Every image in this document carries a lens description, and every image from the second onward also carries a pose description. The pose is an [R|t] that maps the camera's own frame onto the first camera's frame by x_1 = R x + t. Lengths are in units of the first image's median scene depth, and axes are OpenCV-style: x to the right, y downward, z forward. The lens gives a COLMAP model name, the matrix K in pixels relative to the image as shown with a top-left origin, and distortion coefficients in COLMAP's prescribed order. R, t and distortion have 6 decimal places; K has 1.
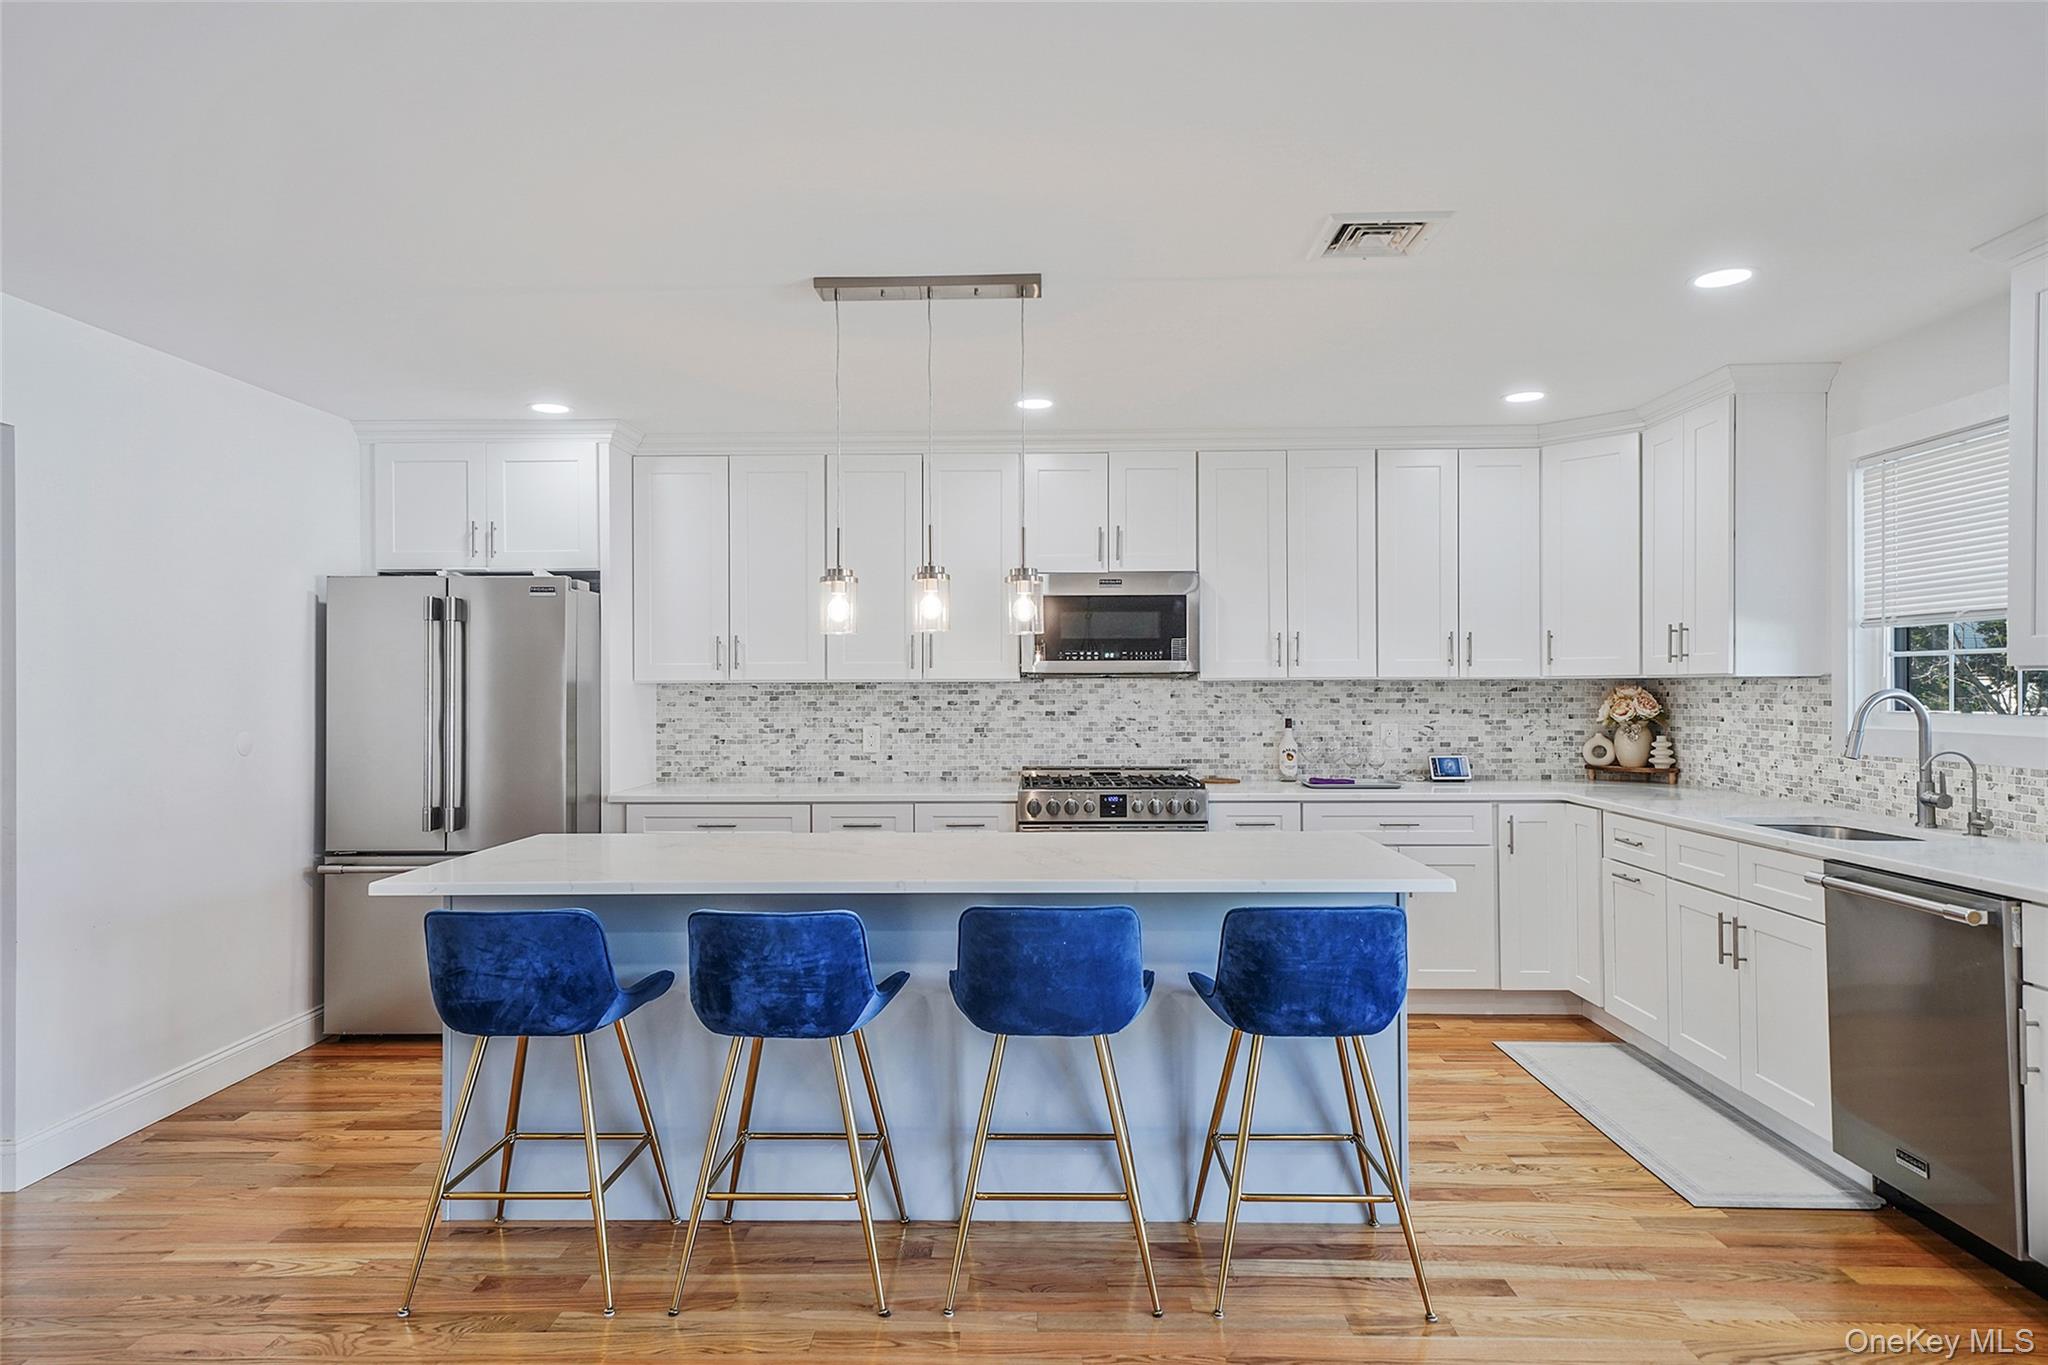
lens RADIAL K [[1199.8, 0, 1023.3], [0, 1199.8, 689.6], [0, 0, 1]] dist [0.023256, 0.000559]
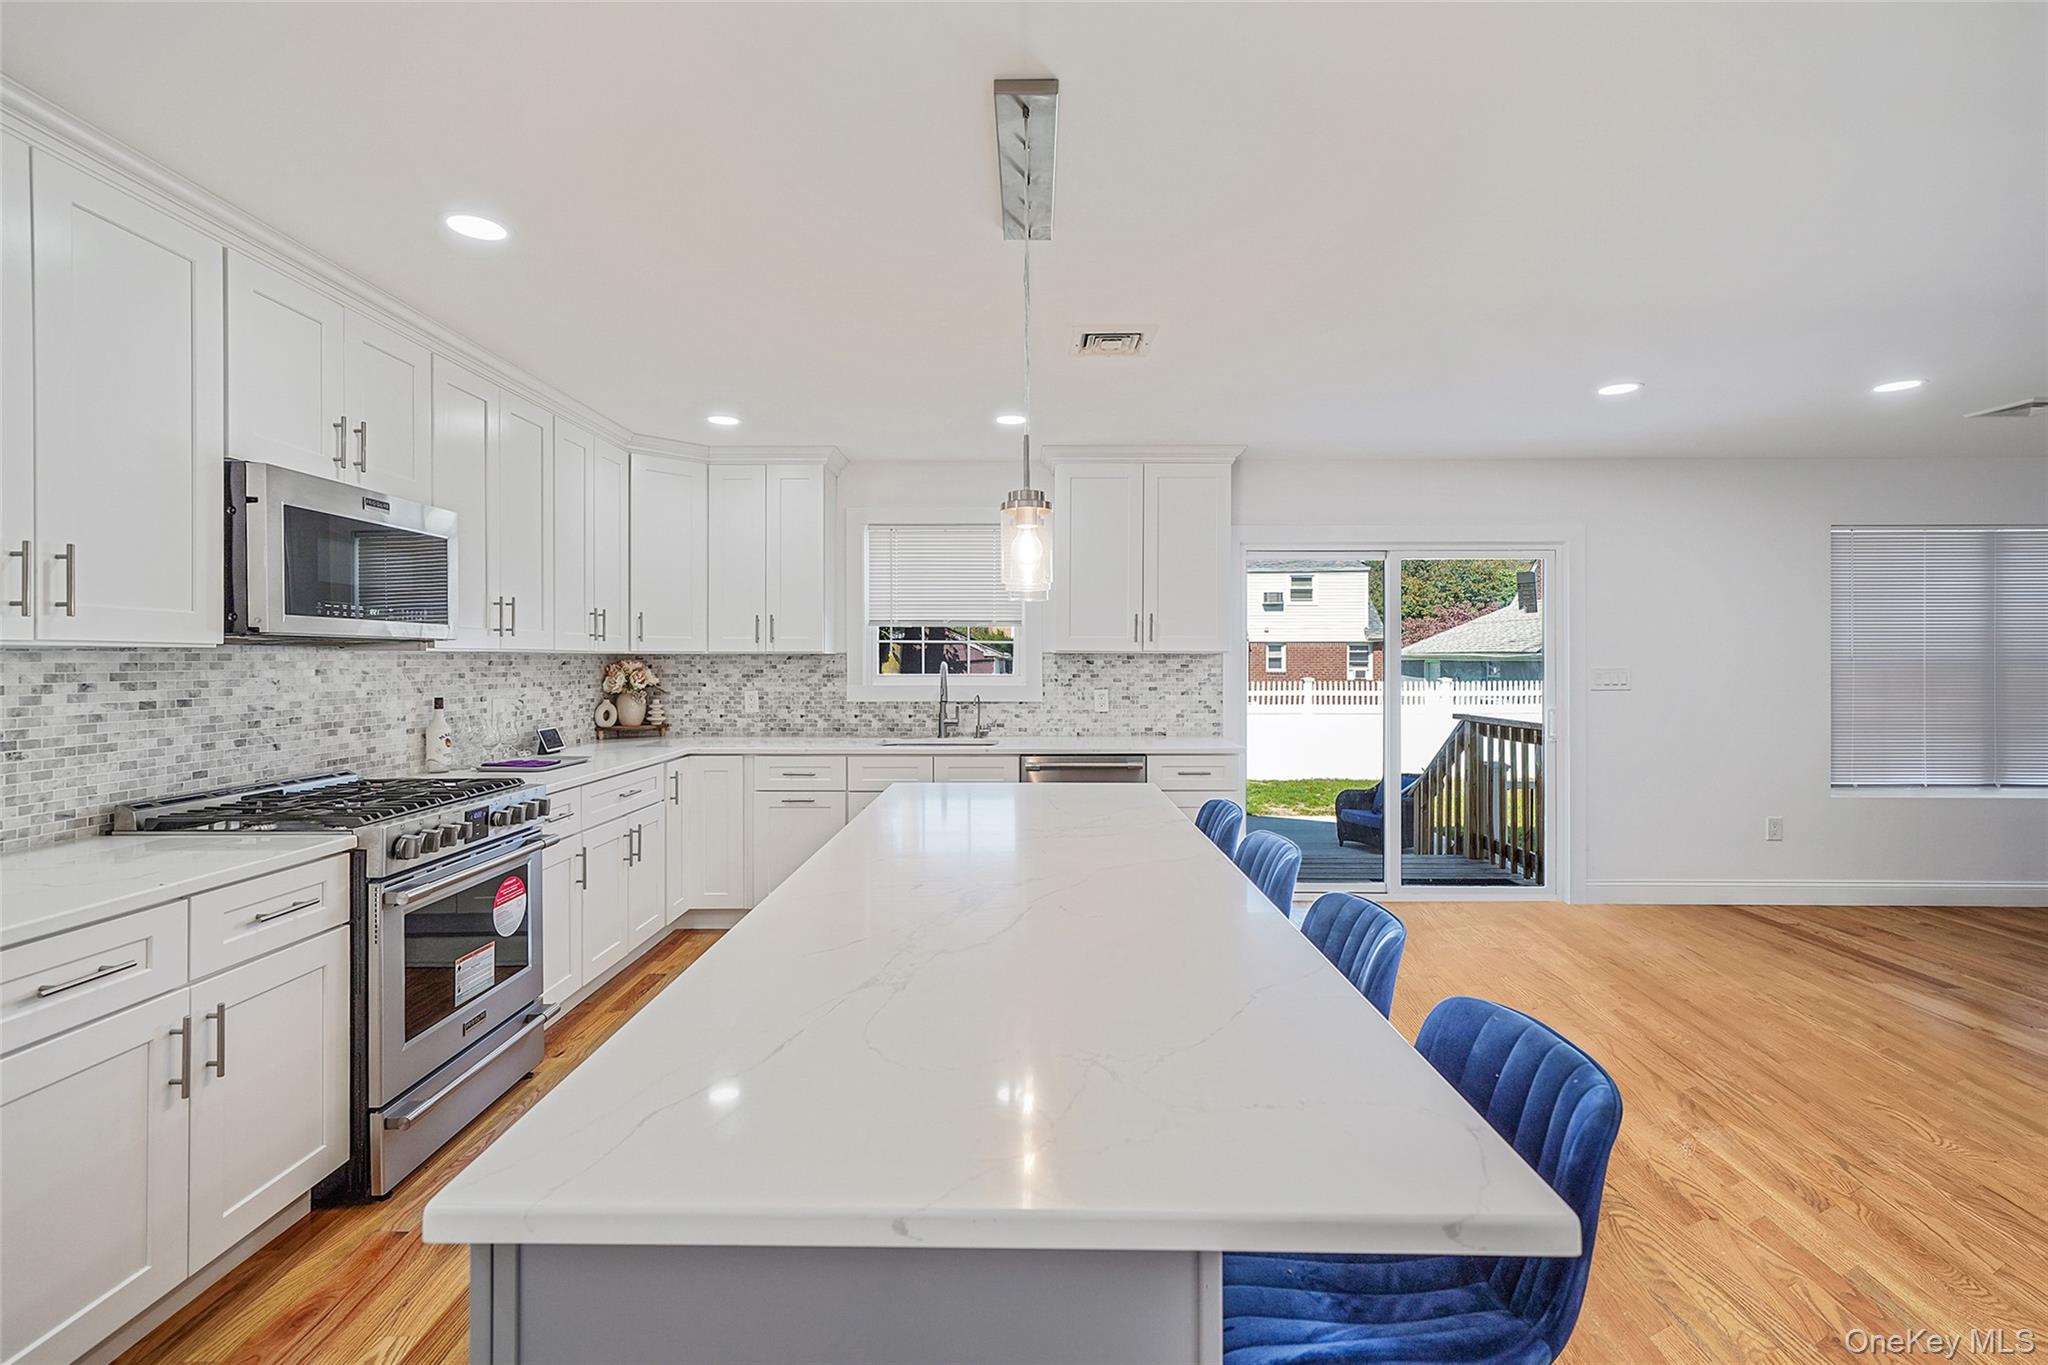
lens RADIAL K [[895.0, 0, 1013.0], [0, 895.0, 664.7], [0, 0, 1]] dist [0.000530, 0.000281]
pose [[-0.001391, -0.001536, 0.999998, -0.401561], [0.002655, 0.999995, 0.001540, 0.001177], [-0.999996, 0.002657, -0.001386, 0.595383]]
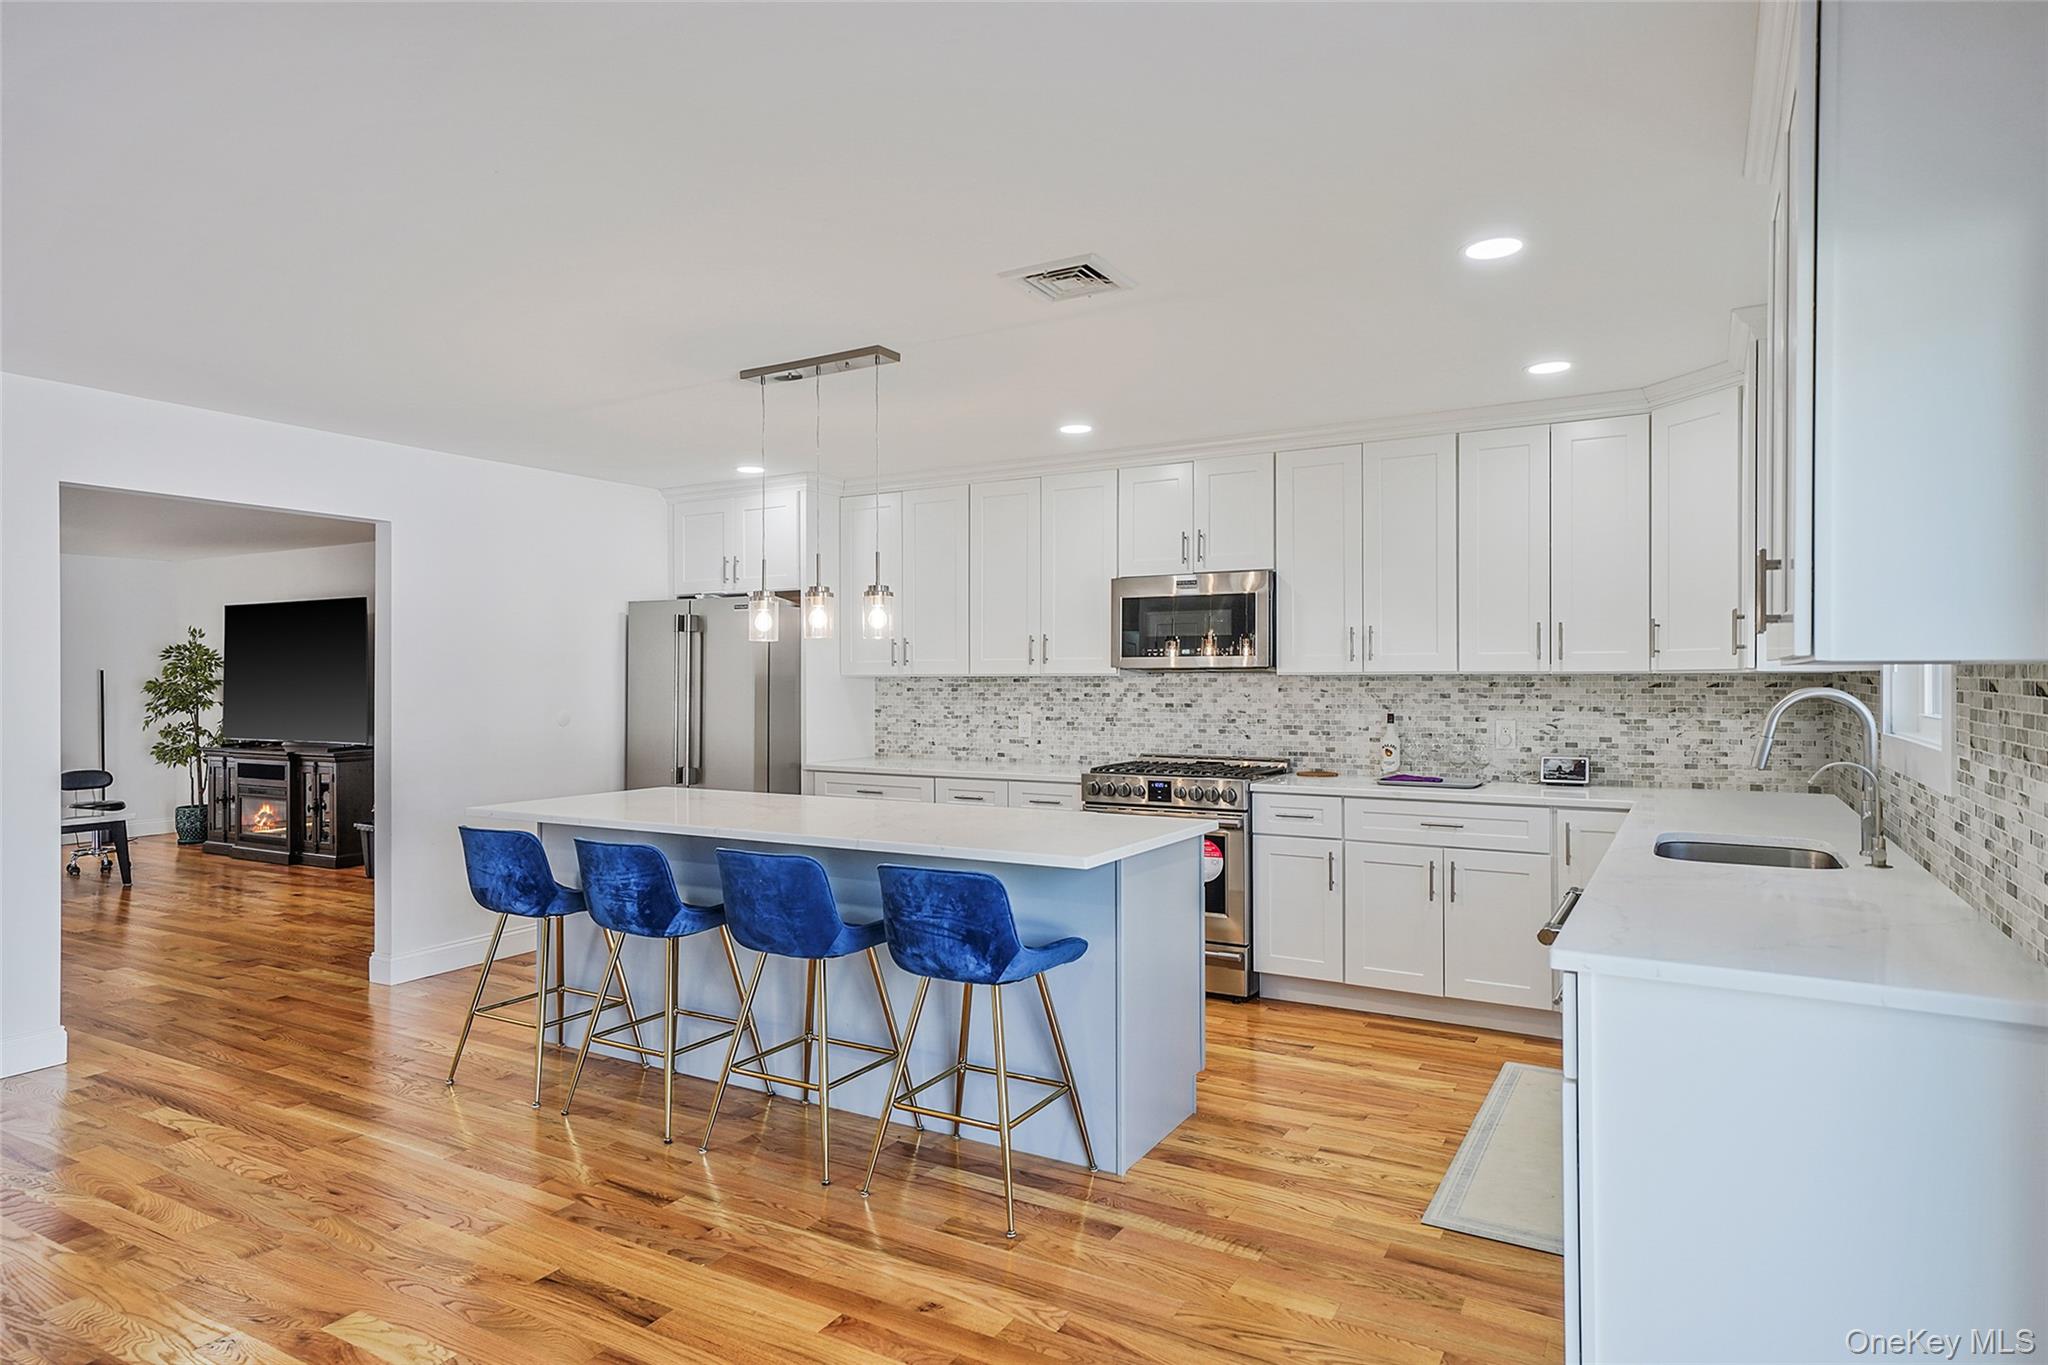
lens RADIAL K [[1172.3, 0, 1024.0], [0, 1172.3, 682.5], [0, 0, 1]] dist [0.021839, -0.000682]
pose [[0.874297, 0.003435, -0.485380, 0.421513], [-0.002423, 0.999993, 0.002711, -0.003222], [0.485386, -0.001194, 0.874299, 0.015007]]
